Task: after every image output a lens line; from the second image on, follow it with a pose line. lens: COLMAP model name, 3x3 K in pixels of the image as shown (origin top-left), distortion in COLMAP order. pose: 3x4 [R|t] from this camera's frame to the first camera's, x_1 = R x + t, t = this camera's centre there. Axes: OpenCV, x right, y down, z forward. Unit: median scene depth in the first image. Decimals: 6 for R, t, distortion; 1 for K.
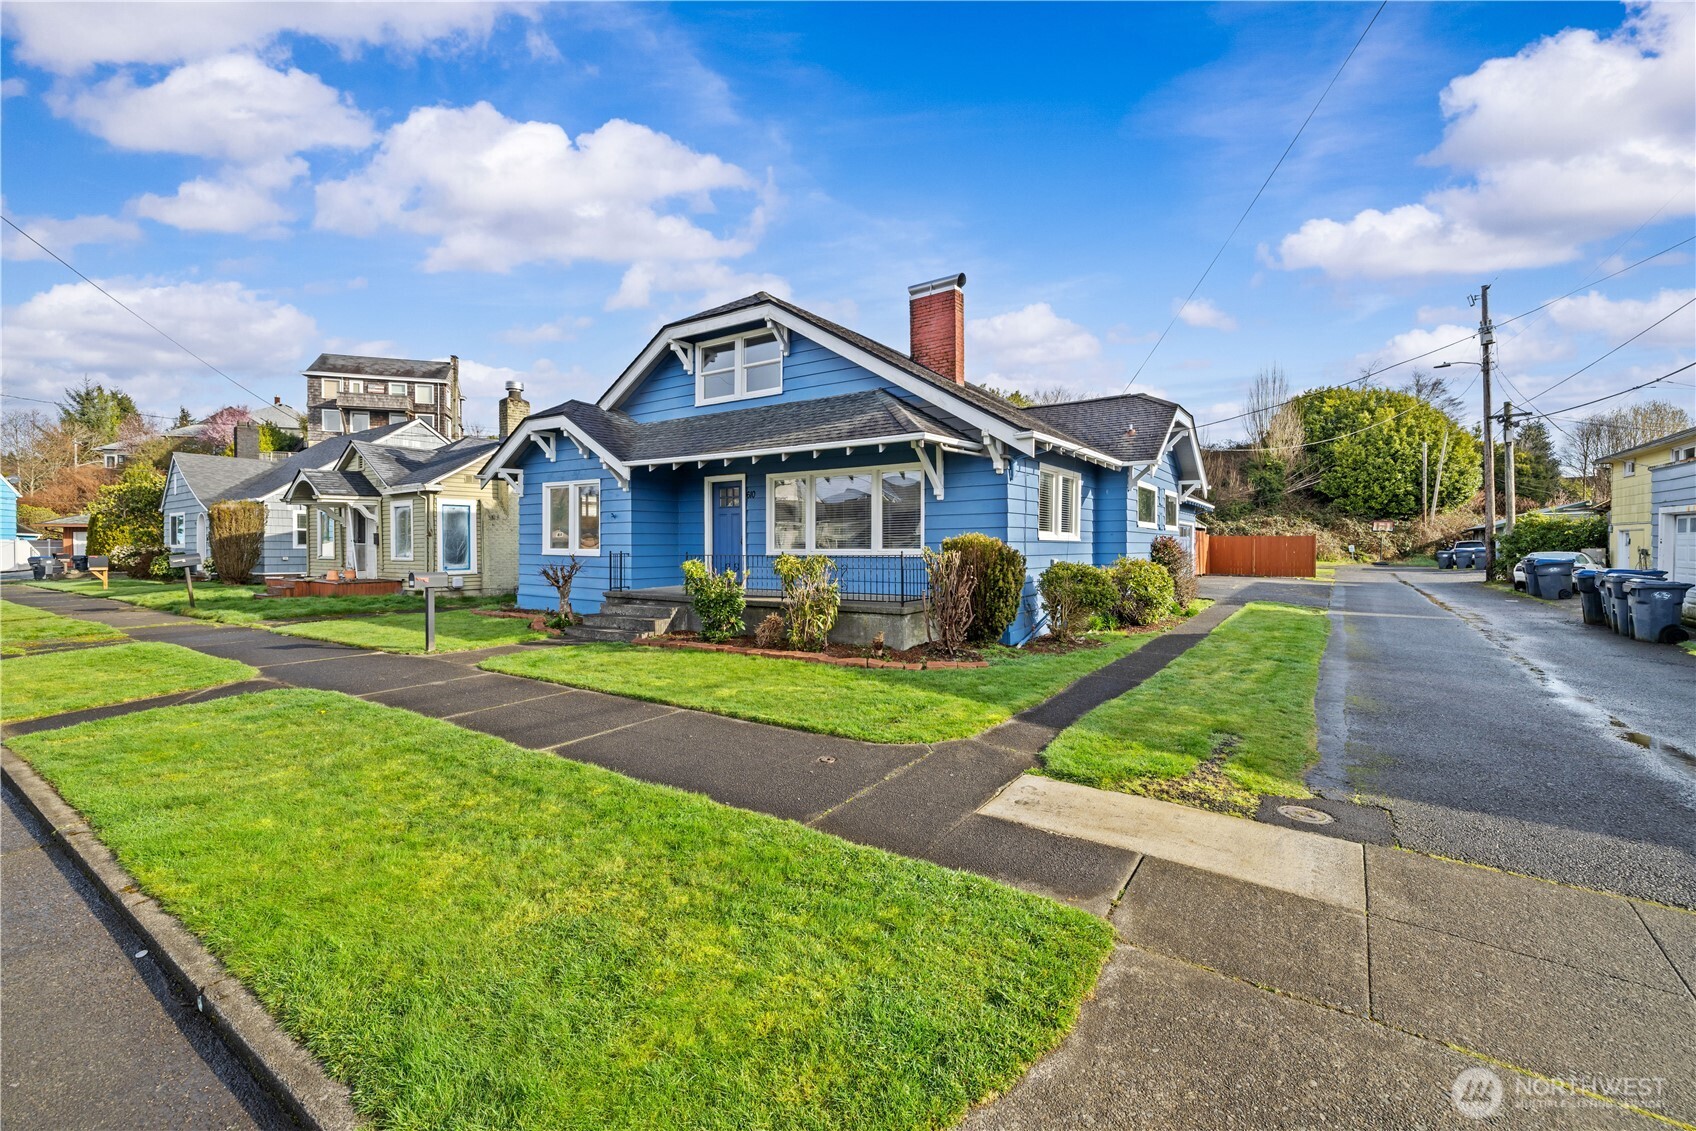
lens RADIAL K [[716.6, 0, 846.3], [0, 716.6, 557.6], [0, 0, 1]] dist [0.000705, 0.000424]
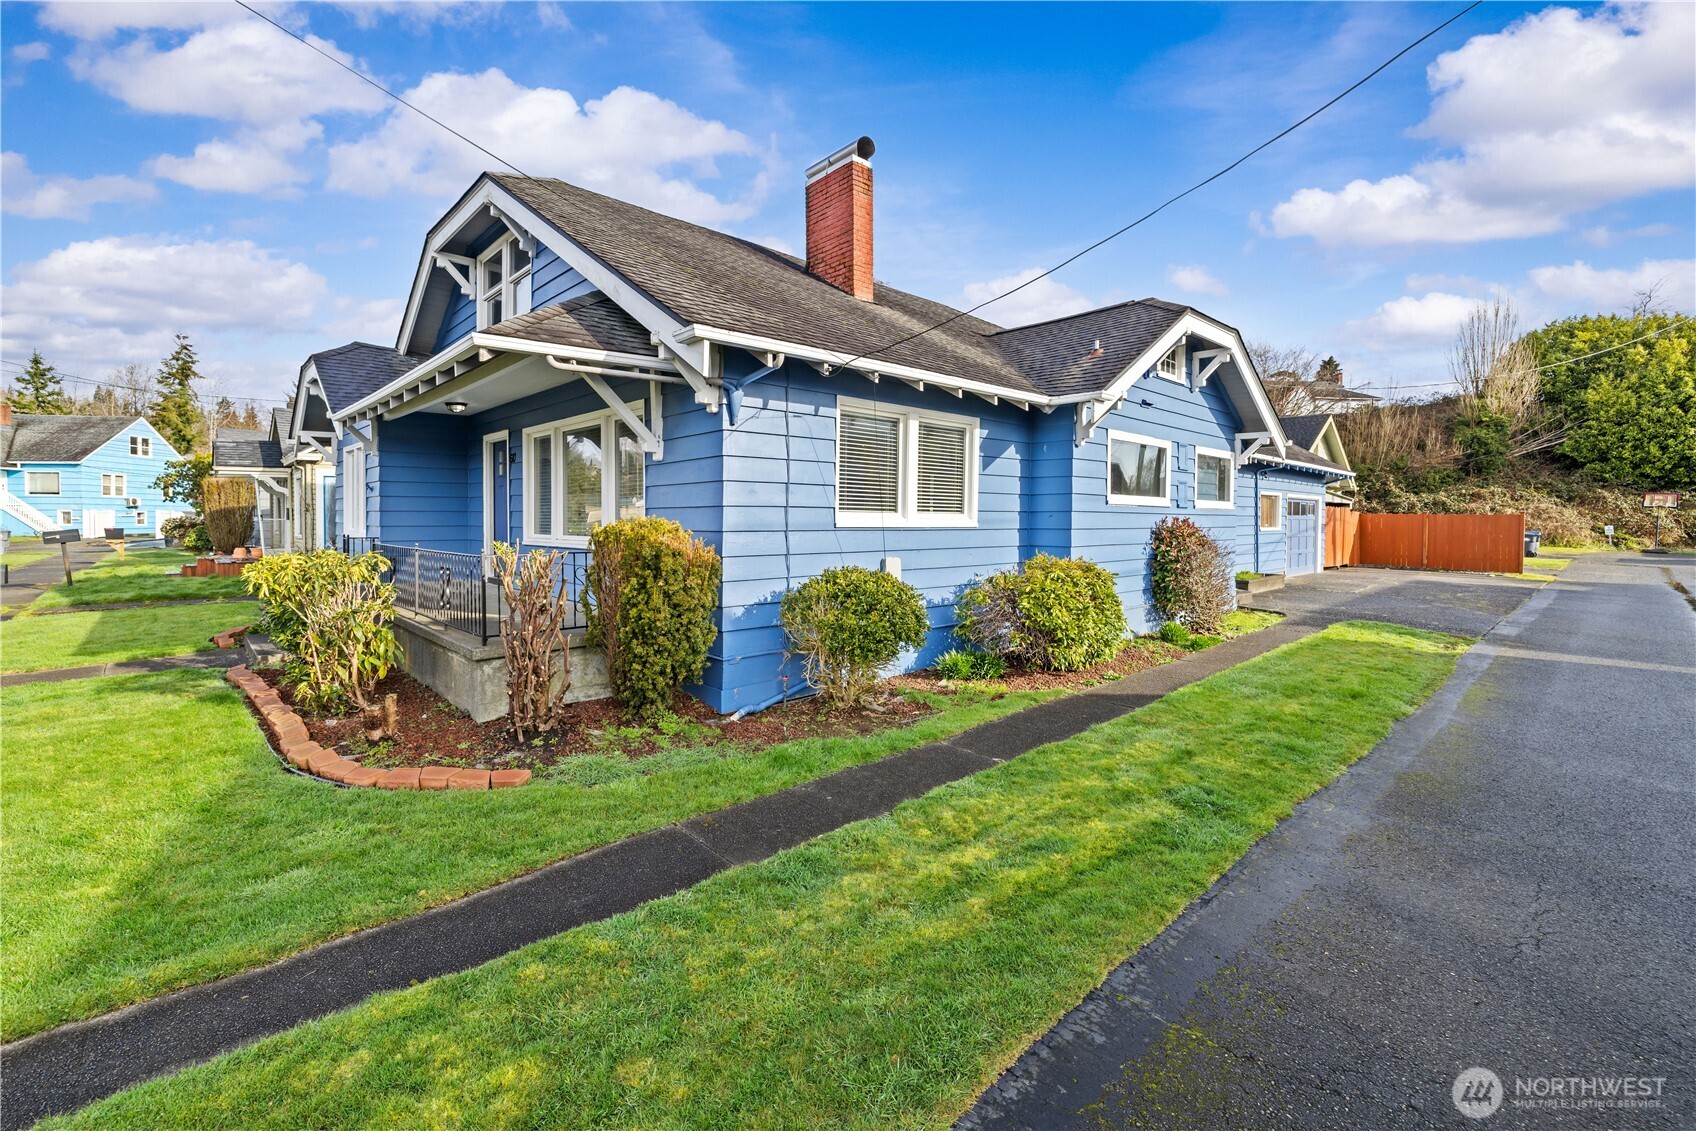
lens RADIAL K [[718.3, 0, 847.9], [0, 718.3, 538.1], [0, 0, 1]] dist [0.001648, -0.000370]
pose [[0.975951, 0.012804, -0.217616, 0.151175], [-0.010361, 0.999870, 0.012364, -0.008486], [0.217746, -0.009812, 0.975956, 0.156871]]
